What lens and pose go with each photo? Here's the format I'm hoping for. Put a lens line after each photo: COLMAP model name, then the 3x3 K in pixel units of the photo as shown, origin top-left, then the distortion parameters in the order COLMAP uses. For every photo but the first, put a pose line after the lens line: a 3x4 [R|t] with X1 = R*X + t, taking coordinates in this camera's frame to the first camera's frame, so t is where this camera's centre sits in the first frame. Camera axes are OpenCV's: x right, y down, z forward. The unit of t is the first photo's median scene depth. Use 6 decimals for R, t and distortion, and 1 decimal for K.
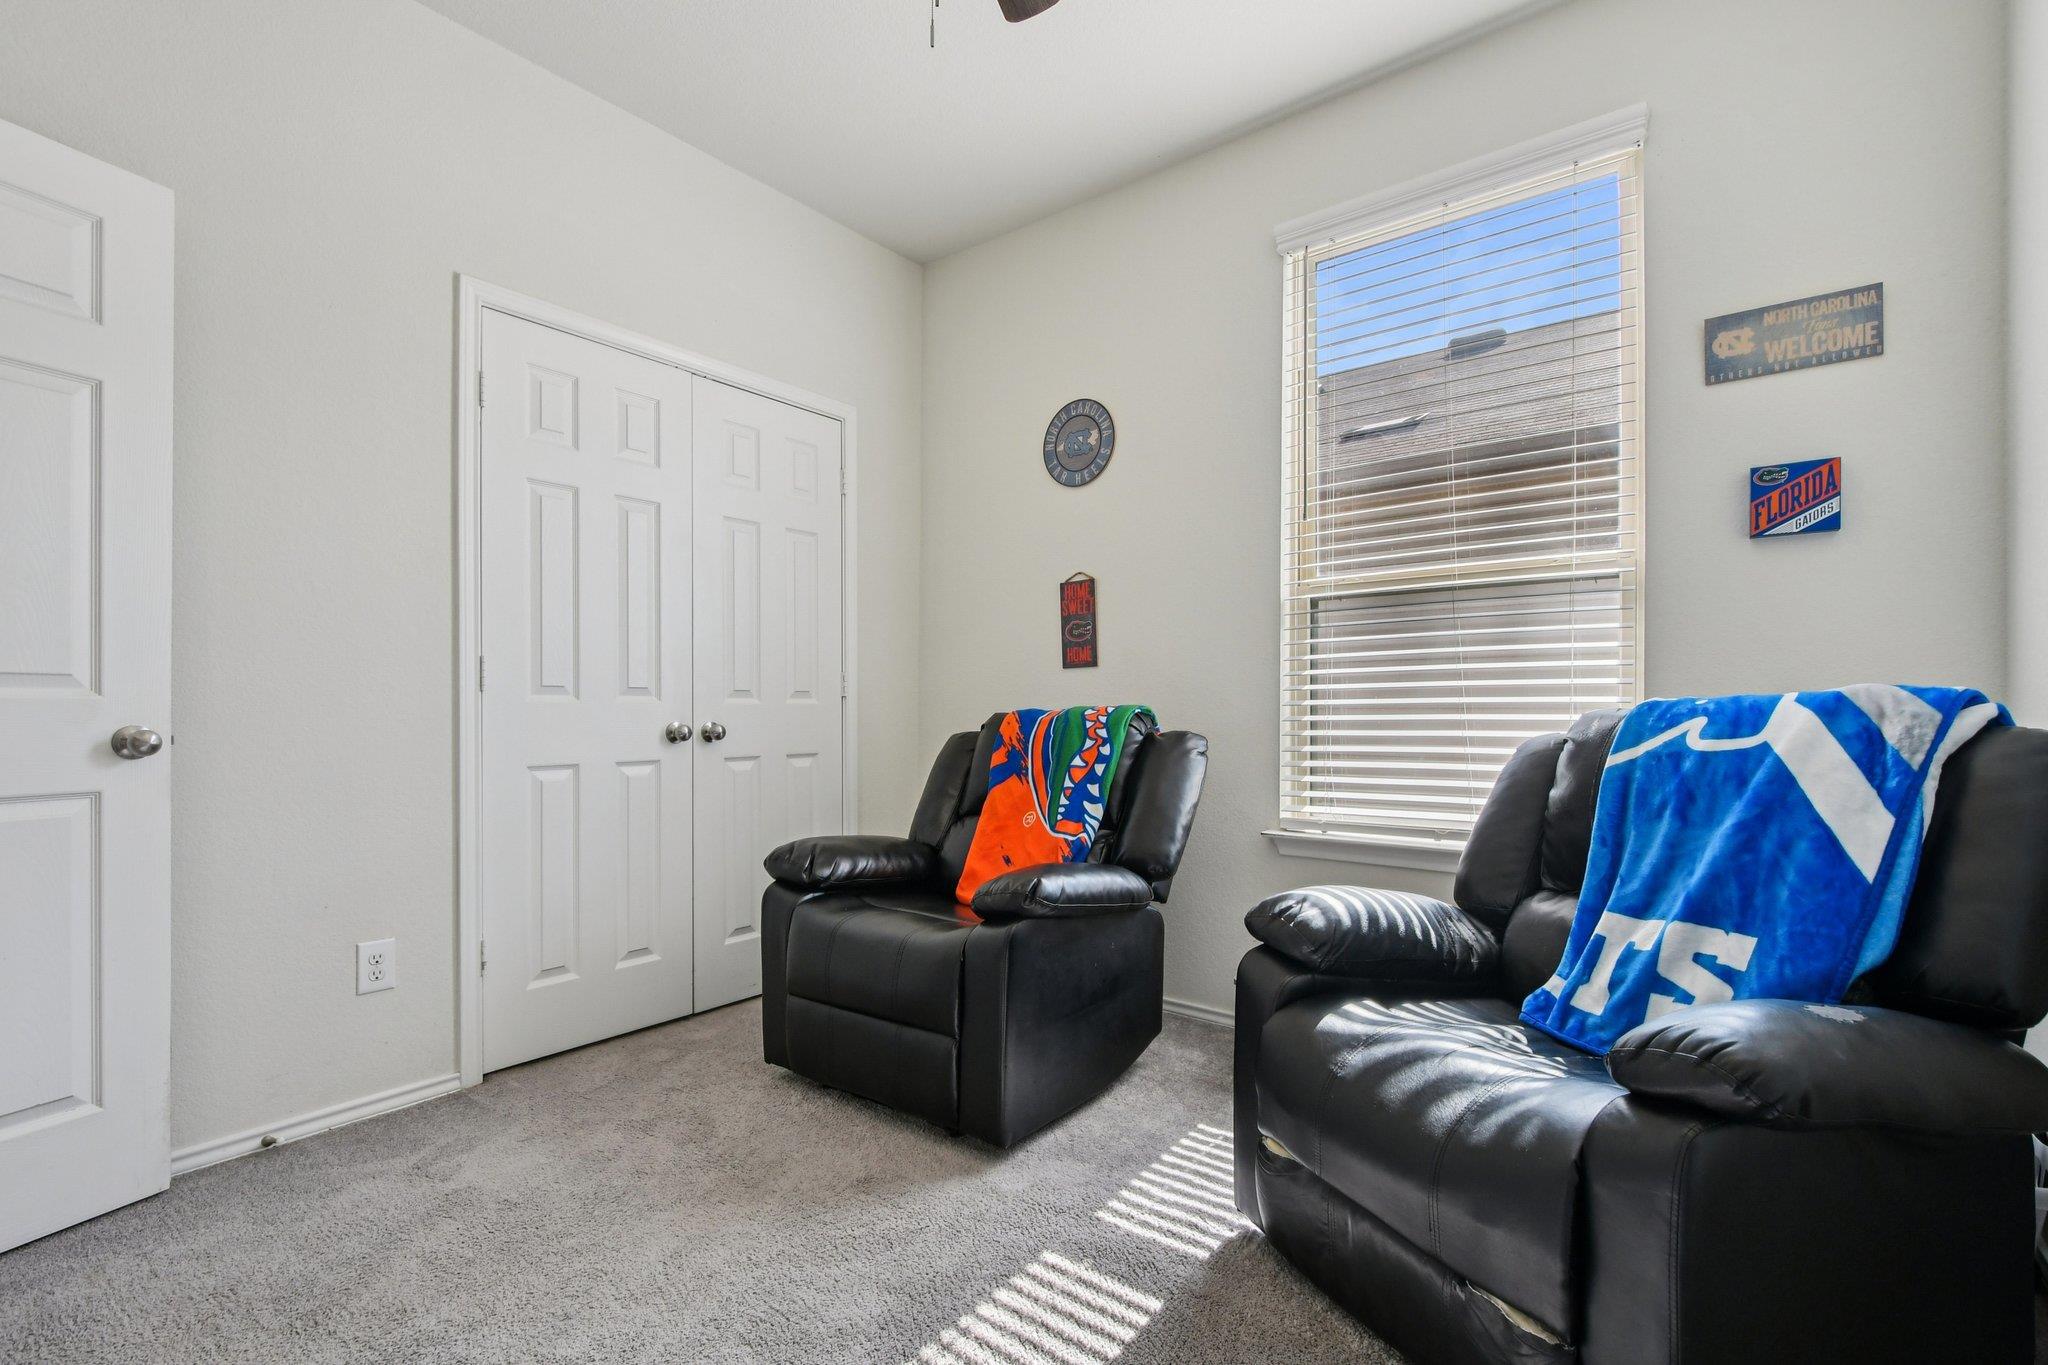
lens RADIAL K [[914.5, 0, 1019.5], [0, 914.5, 695.6], [0, 0, 1]] dist [-0.003593, -0.000728]
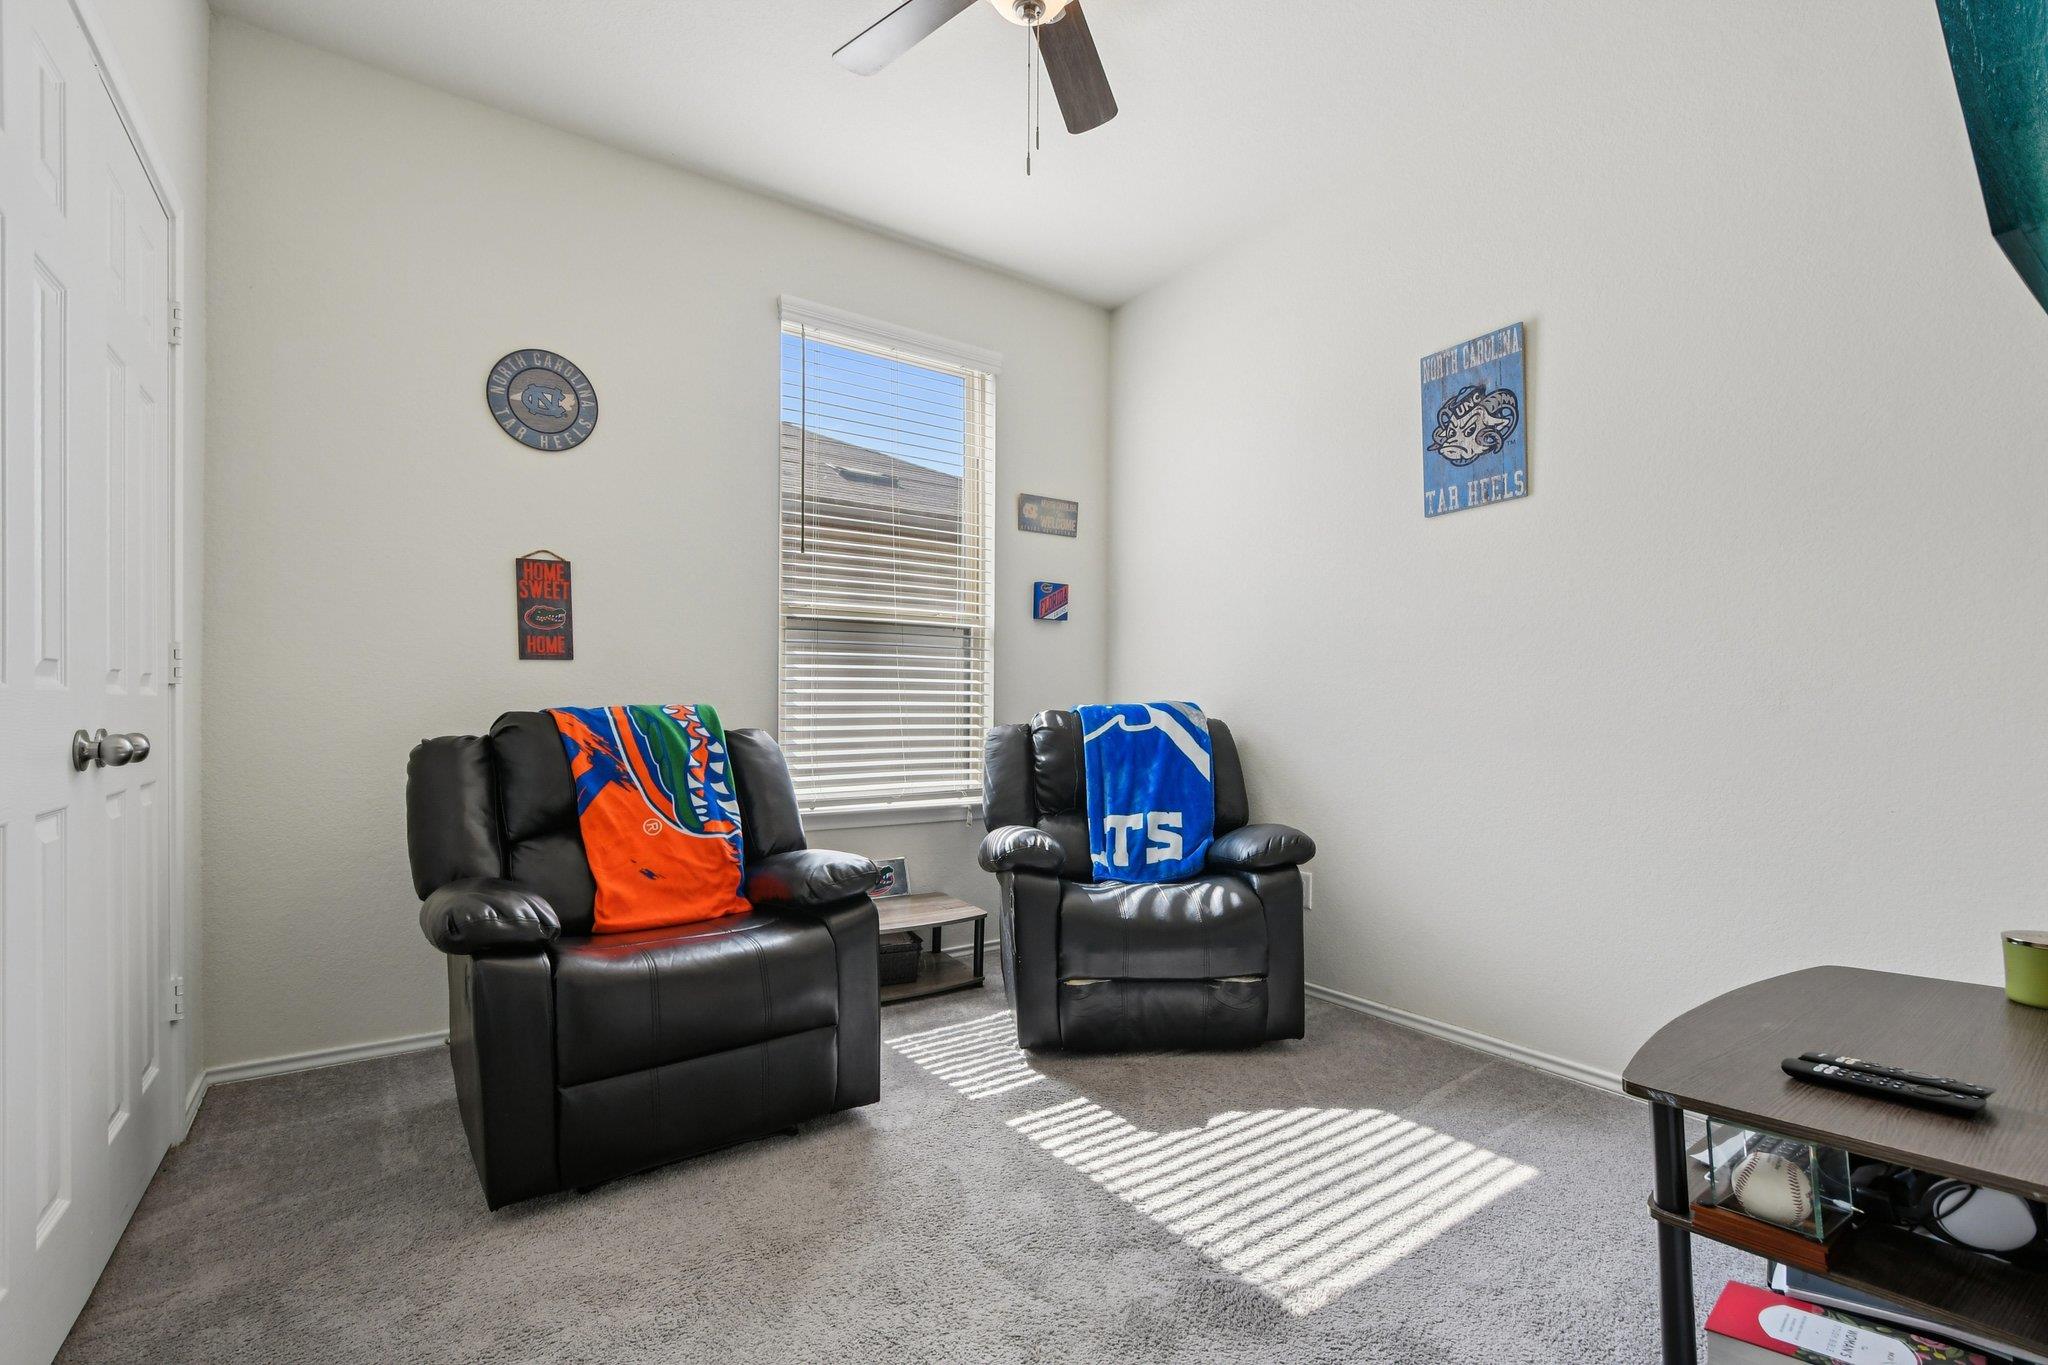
lens RADIAL K [[909.0, 0, 1010.0], [0, 909.0, 707.1], [0, 0, 1]] dist [-0.001694, -0.000411]
pose [[0.291584, 0.005502, 0.956530, -0.996742], [-0.019383, 0.999812, 0.000158, 0.008745], [-0.956349, -0.018587, 0.291636, 0.508733]]
